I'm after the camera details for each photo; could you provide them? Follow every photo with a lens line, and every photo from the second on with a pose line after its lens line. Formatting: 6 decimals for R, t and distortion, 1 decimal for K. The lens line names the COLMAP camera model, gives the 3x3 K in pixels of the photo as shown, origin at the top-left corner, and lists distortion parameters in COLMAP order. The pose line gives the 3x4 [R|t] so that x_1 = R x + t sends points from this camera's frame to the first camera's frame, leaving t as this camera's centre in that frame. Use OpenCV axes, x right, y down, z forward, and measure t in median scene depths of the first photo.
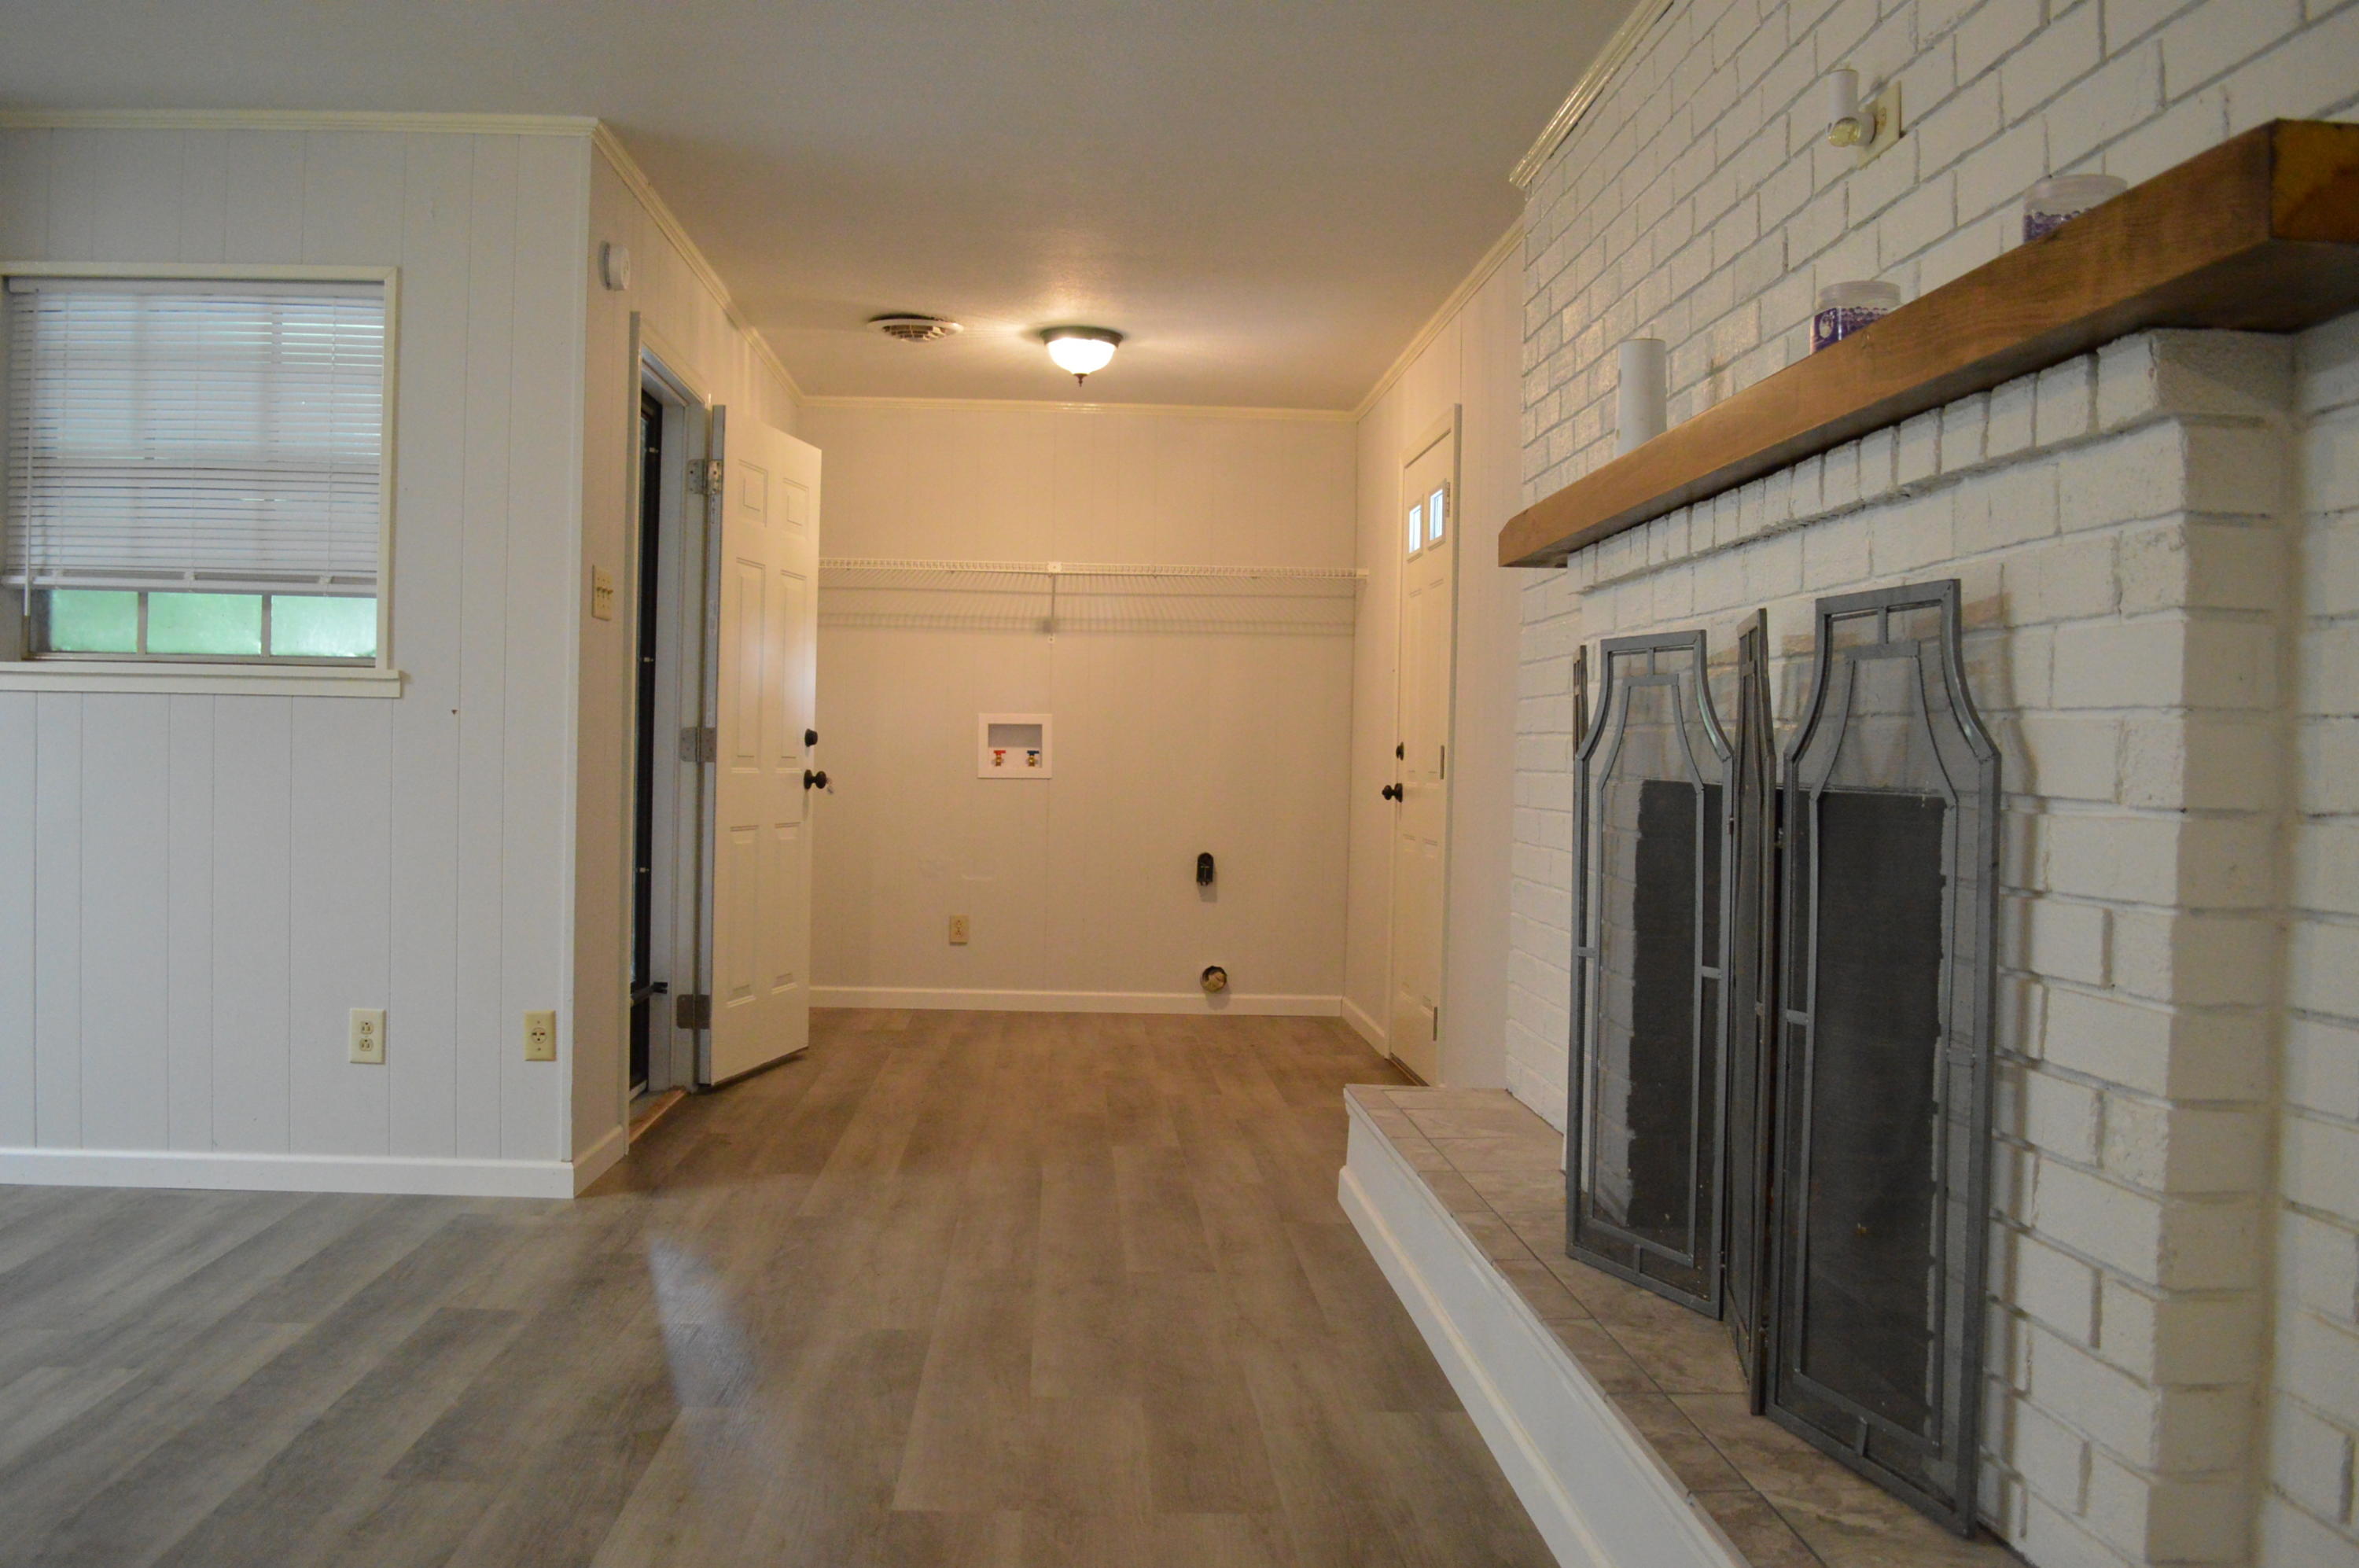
lens RADIAL K [[1882.2, 0, 1177.2], [0, 1882.2, 796.0], [0, 0, 1]] dist [-0.084330, 0.012895]
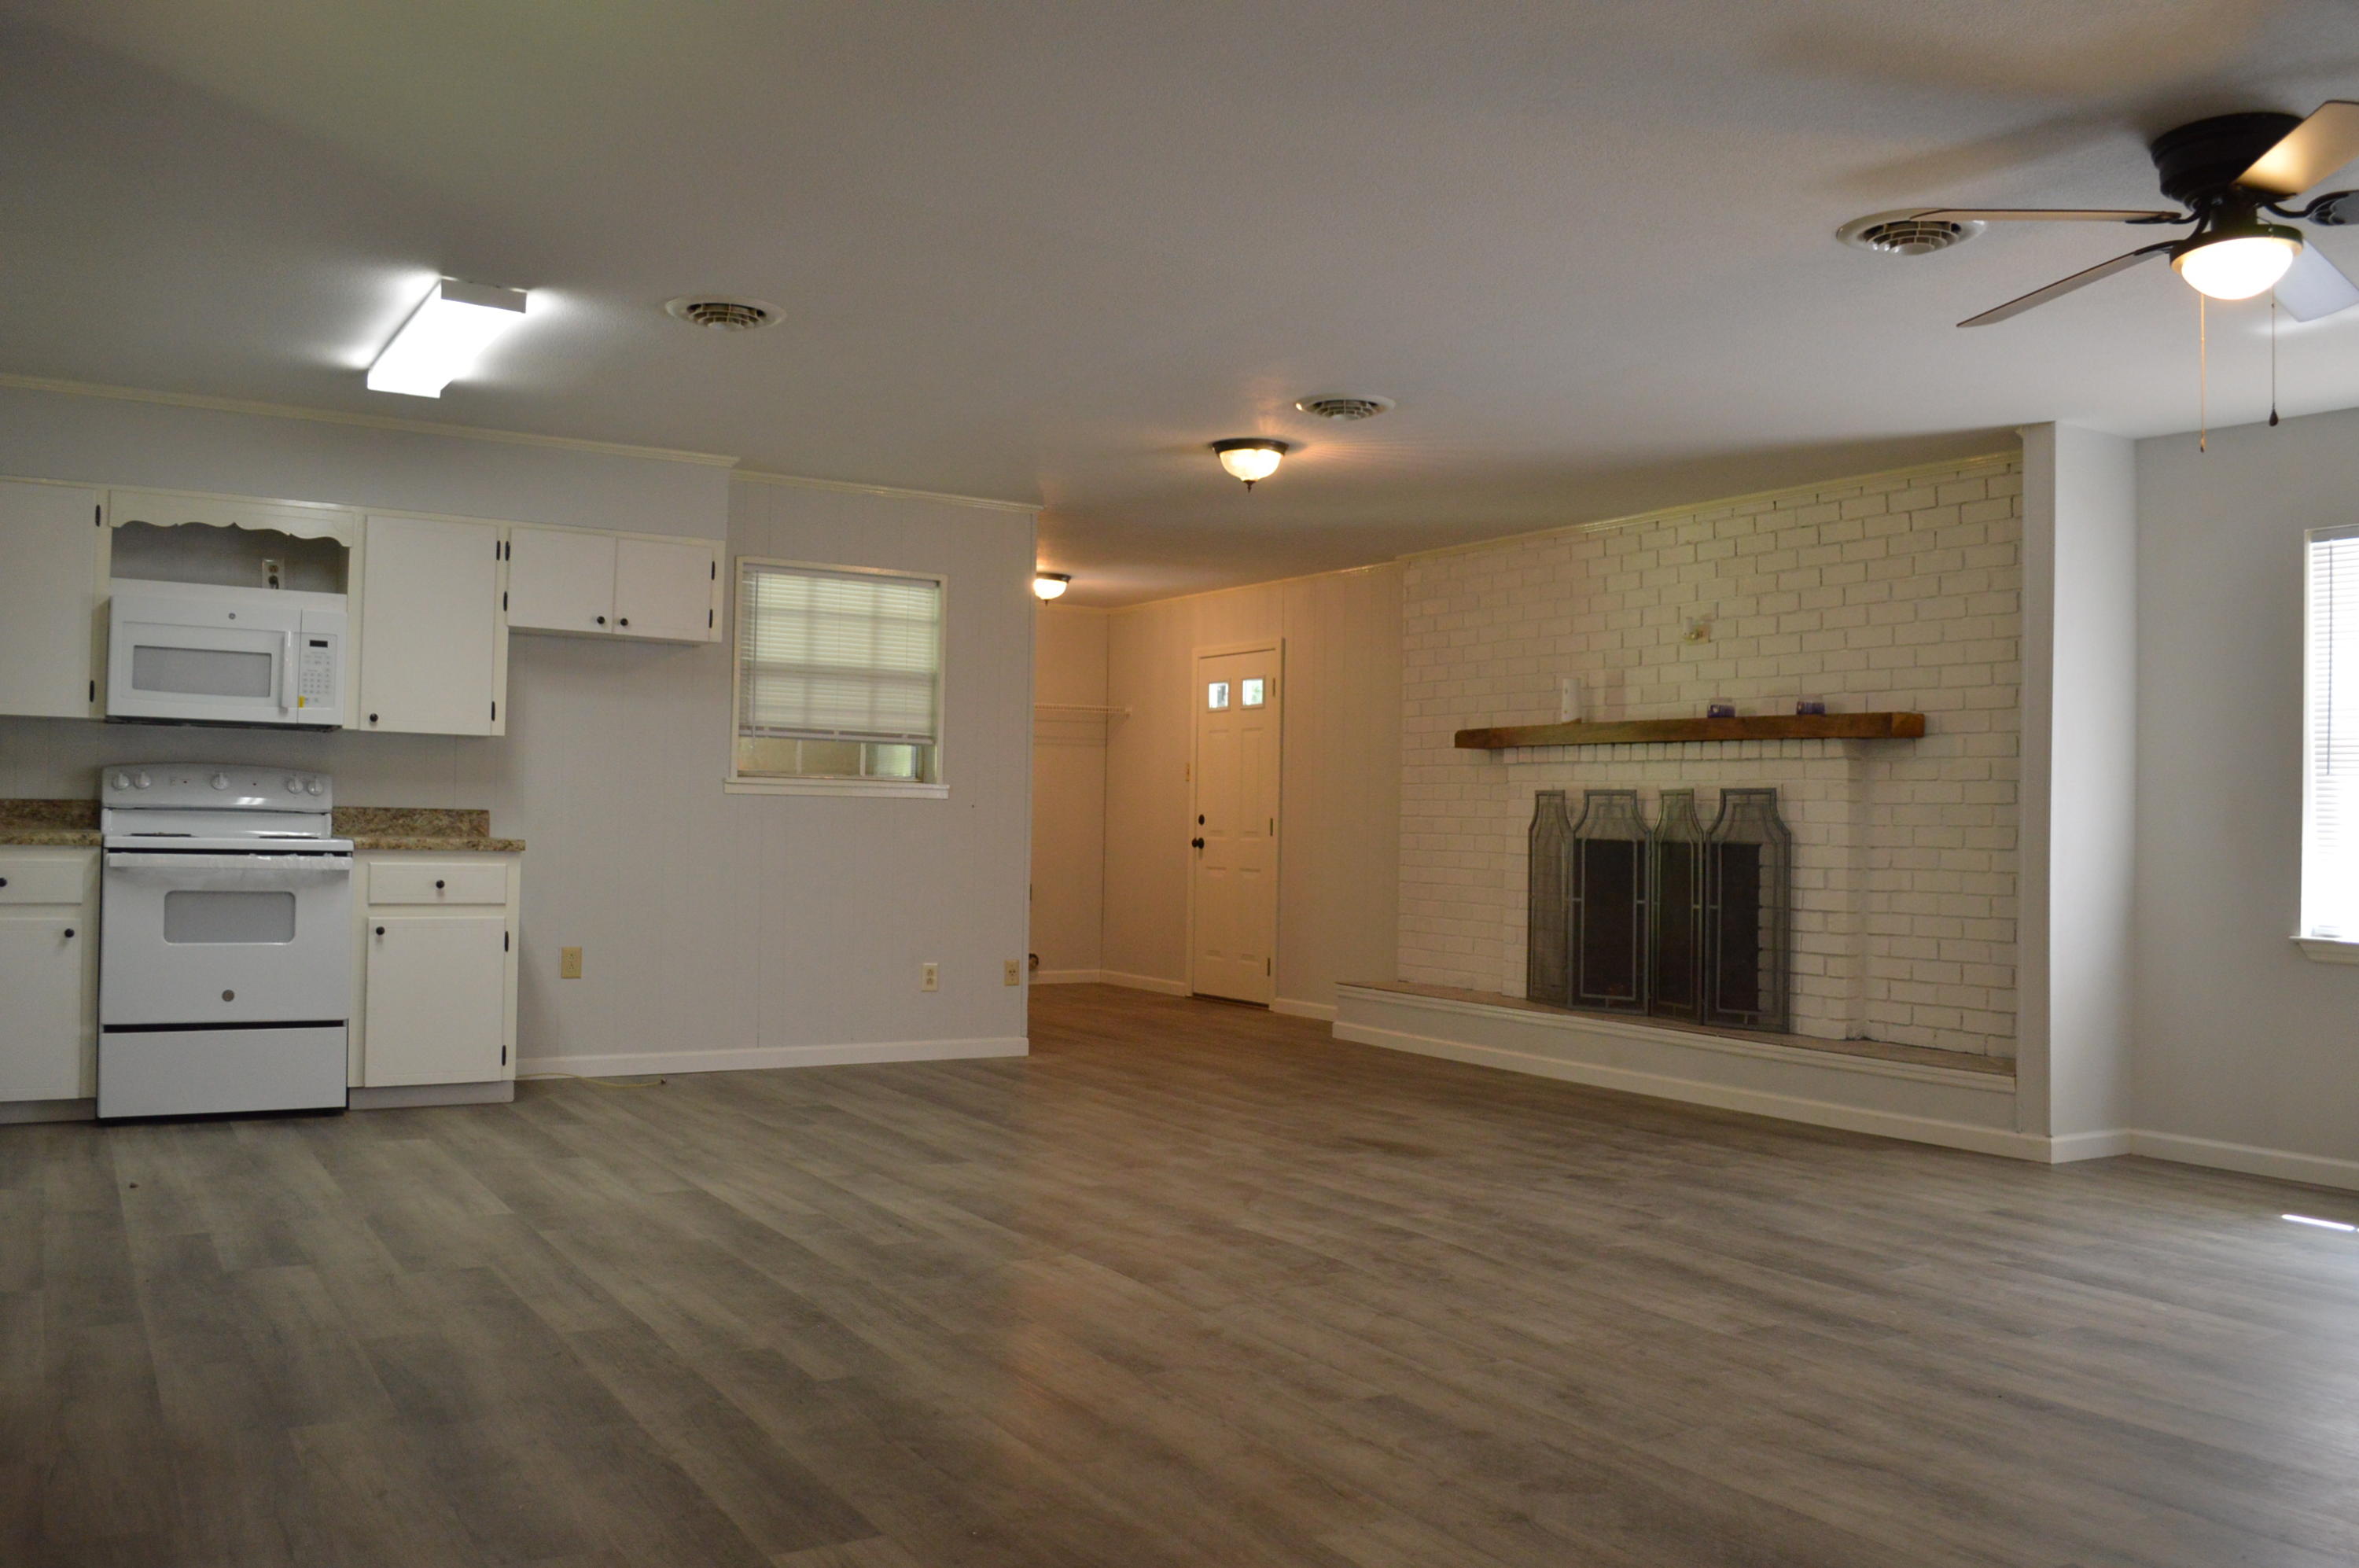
lens RADIAL K [[1882.2, 0, 1177.2], [0, 1882.2, 796.0], [0, 0, 1]] dist [-0.084330, 0.012895]
pose [[0.878681, 0.002231, 0.477404, -1.568006], [0.009260, 0.999721, -0.021715, -0.016741], [-0.477319, 0.023501, 0.878416, -1.132607]]
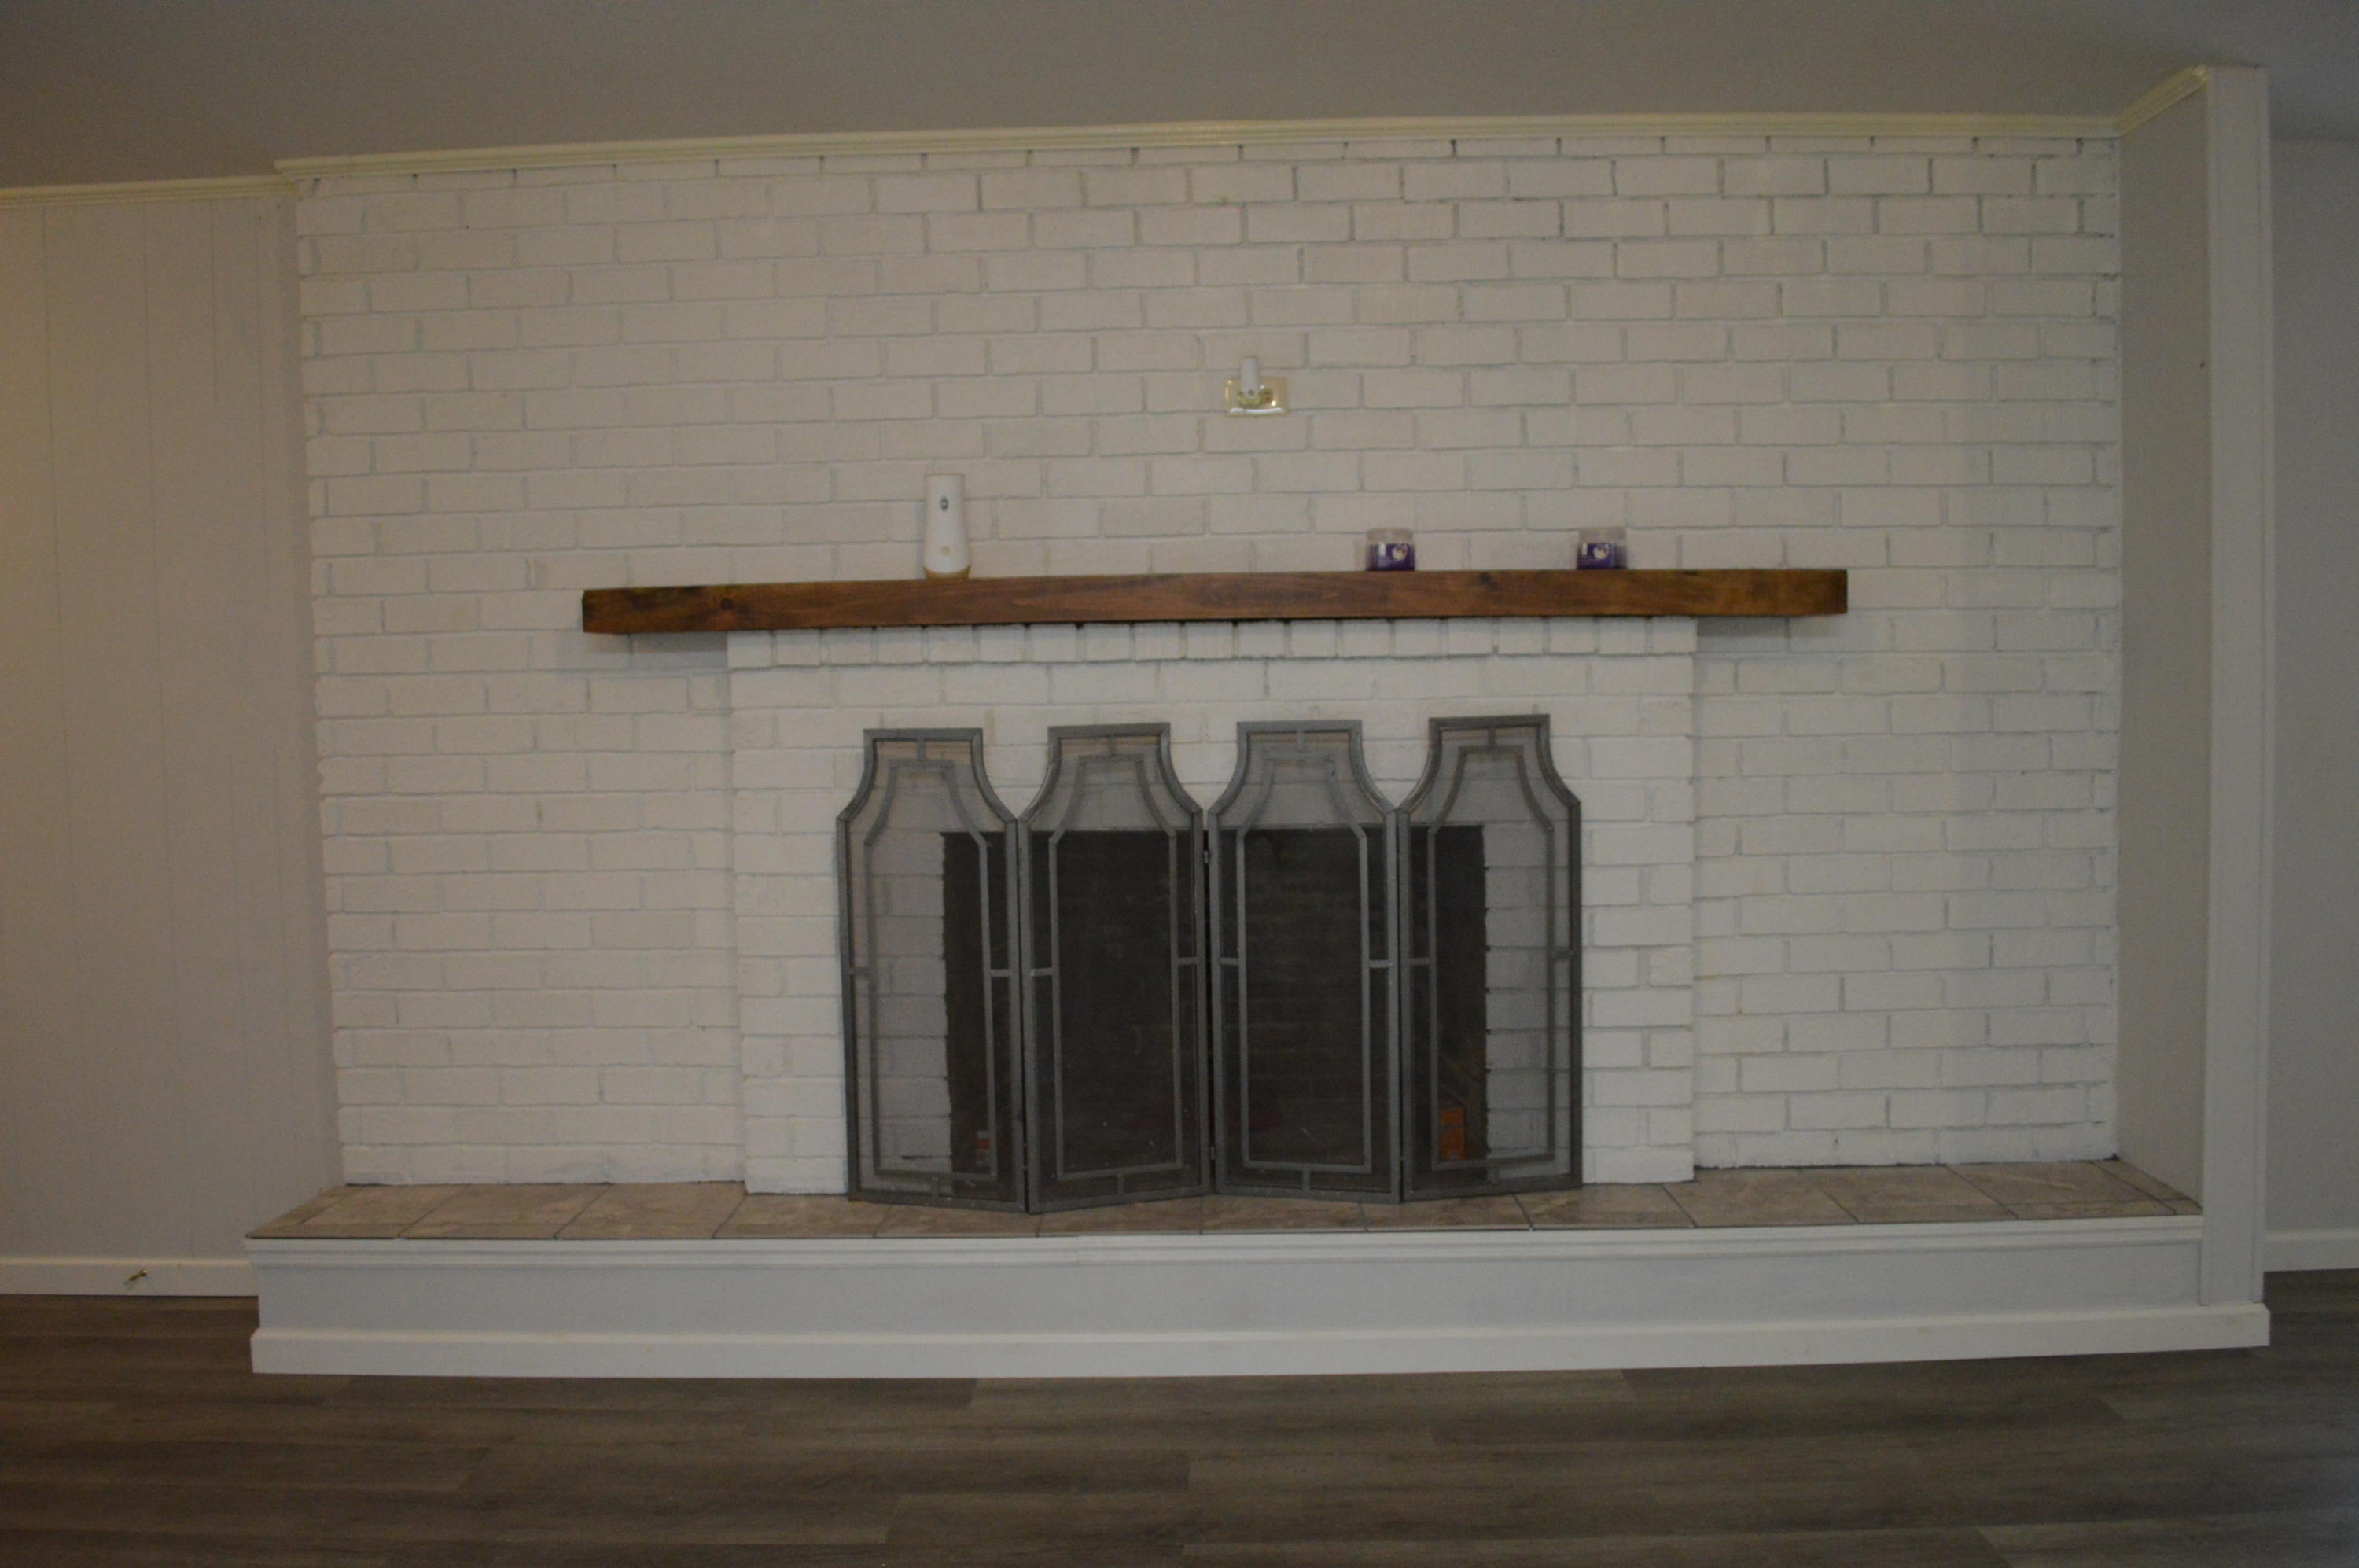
lens RADIAL K [[1882.2, 0, 1177.2], [0, 1882.2, 796.0], [0, 0, 1]] dist [-0.084330, 0.012895]
pose [[0.075494, -0.088476, 0.993213, -0.971531], [0.040589, 0.995503, 0.085595, -0.133479], [-0.996320, 0.033851, 0.078746, 0.758330]]
